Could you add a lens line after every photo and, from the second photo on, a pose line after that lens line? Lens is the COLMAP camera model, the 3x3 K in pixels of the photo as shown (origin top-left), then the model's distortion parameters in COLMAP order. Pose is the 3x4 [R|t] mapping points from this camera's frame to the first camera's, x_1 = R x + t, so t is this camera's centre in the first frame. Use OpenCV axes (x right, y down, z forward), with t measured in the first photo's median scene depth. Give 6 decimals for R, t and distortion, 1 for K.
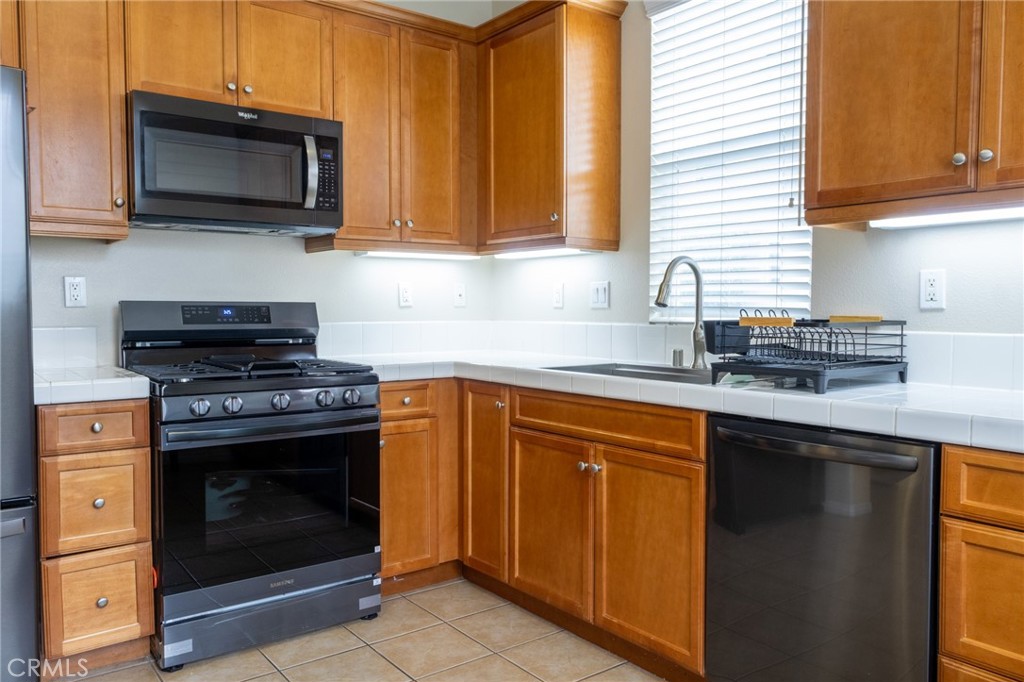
lens RADIAL K [[773.3, 0, 505.7], [0, 773.3, 339.9], [0, 0, 1]] dist [-0.001931, 0.010478]
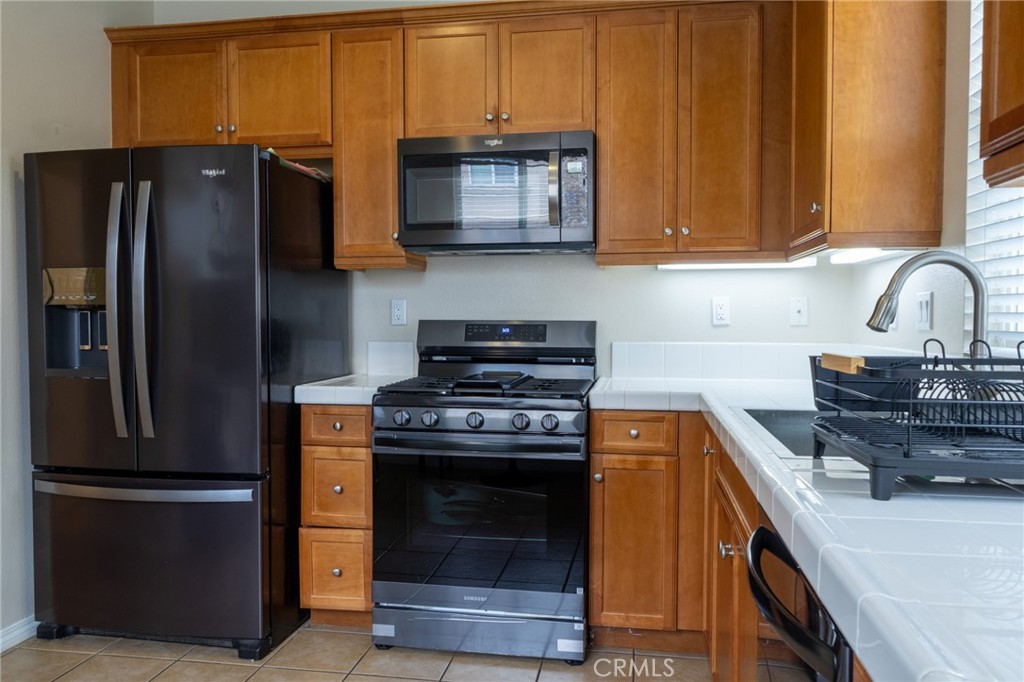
lens RADIAL K [[773.3, 0, 508.9], [0, 773.3, 341.1], [0, 0, 1]] dist [-0.001931, 0.010478]
pose [[0.683503, 0.022607, -0.729598, 0.411608], [-0.031928, 0.999490, 0.001059, -0.022648], [0.729249, 0.022571, 0.683876, 0.285209]]
